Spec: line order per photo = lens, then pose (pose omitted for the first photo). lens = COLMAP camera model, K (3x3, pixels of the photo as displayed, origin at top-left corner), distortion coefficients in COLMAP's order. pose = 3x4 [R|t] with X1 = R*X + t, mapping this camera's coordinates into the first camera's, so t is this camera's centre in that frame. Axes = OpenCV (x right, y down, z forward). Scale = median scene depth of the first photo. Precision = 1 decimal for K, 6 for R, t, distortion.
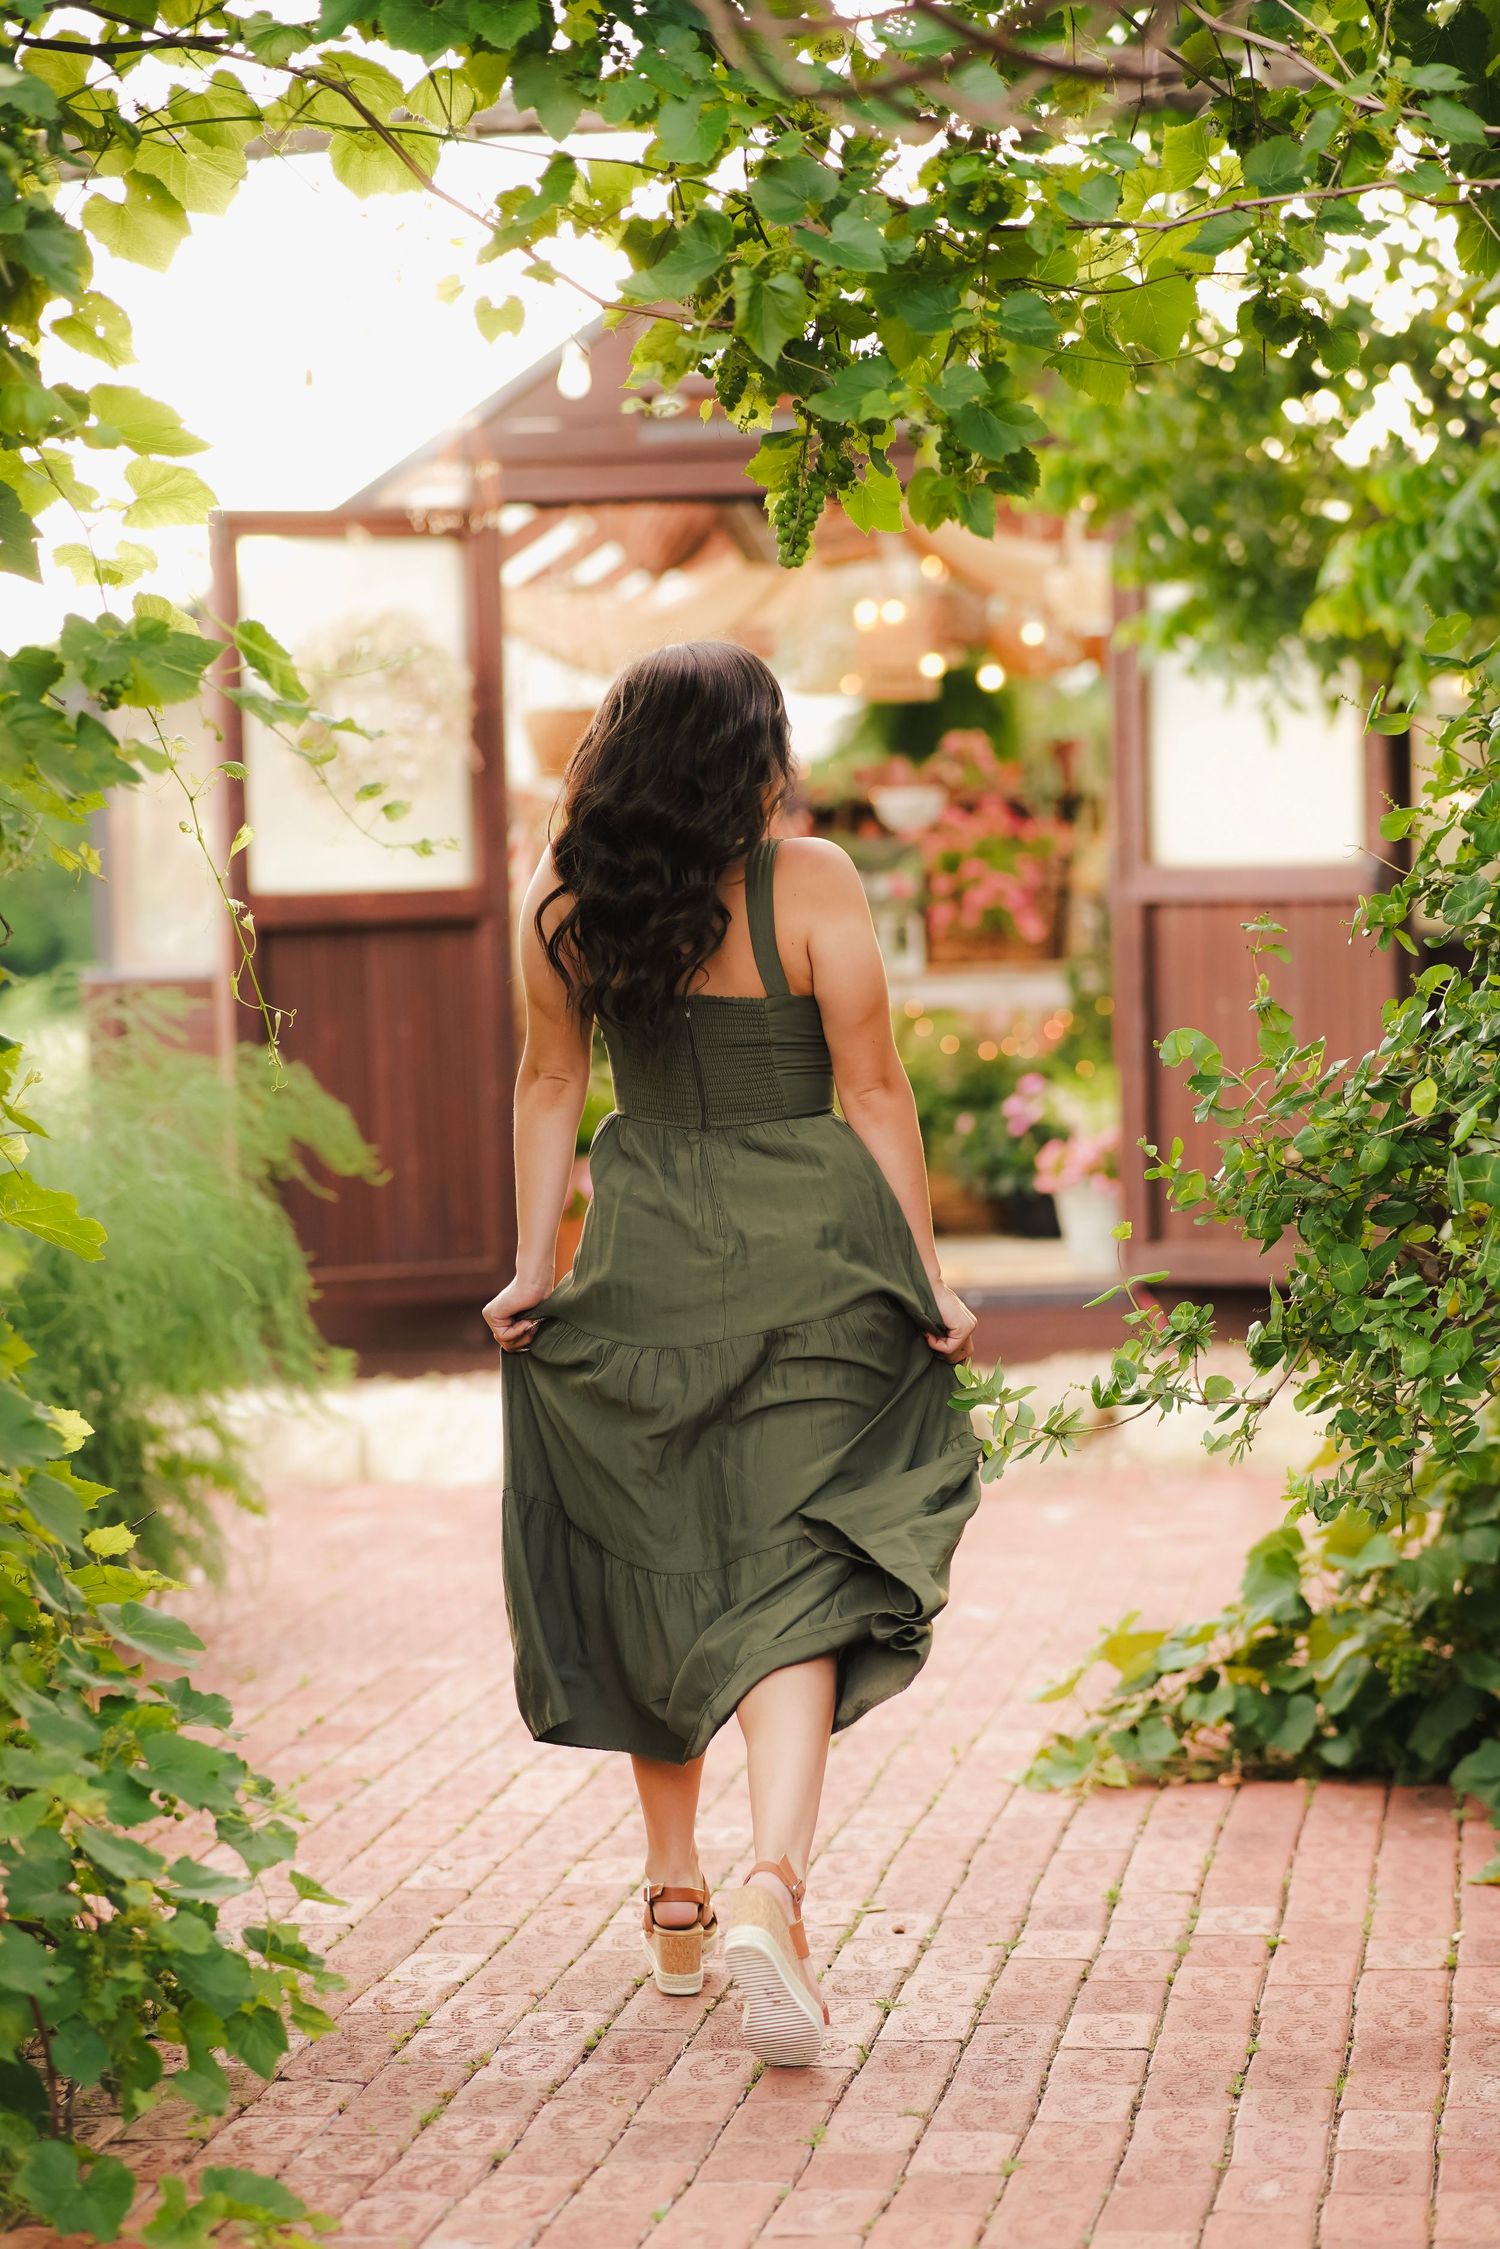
lens RADIAL K [[5508.2, 0, 753.9], [0, 5508.2, 1123.1], [0, 0, 1]] dist [0.013712, -0.233774]
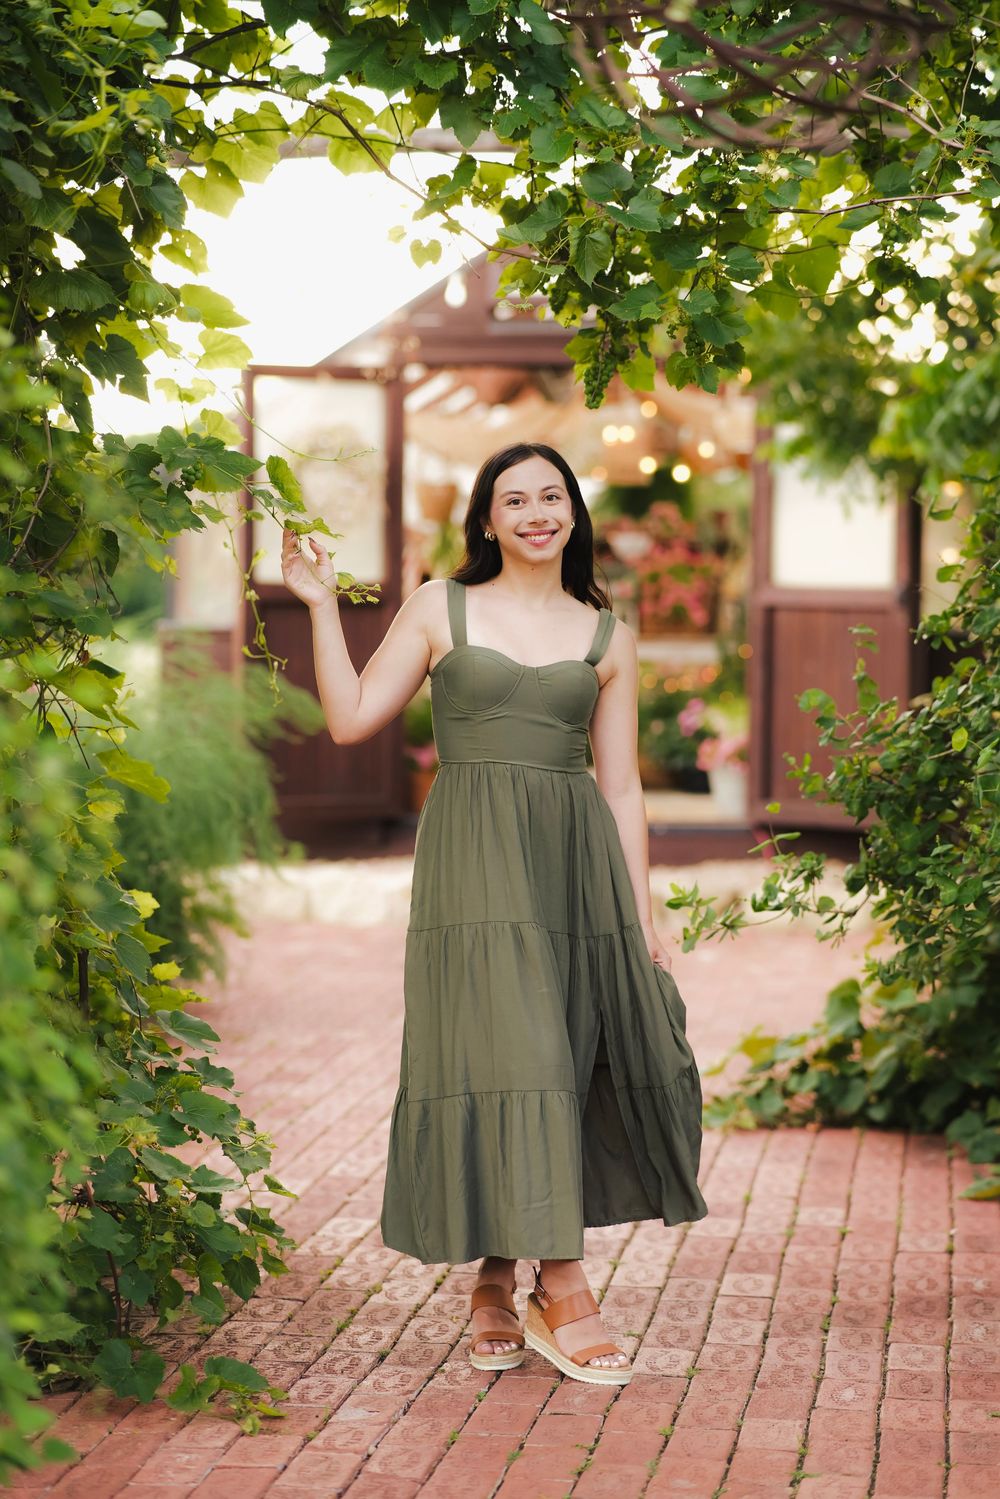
lens RADIAL K [[3640.6, 0, 617.5], [0, 3640.6, 704.9], [0, 0, 1]] dist [-0.046838, 0.057050]
pose [[0.999289, 0.037692, 0.000903, 0.016931], [-0.037668, 0.999106, -0.019215, 0.010964], [-0.001626, 0.019167, 0.999815, -0.109725]]
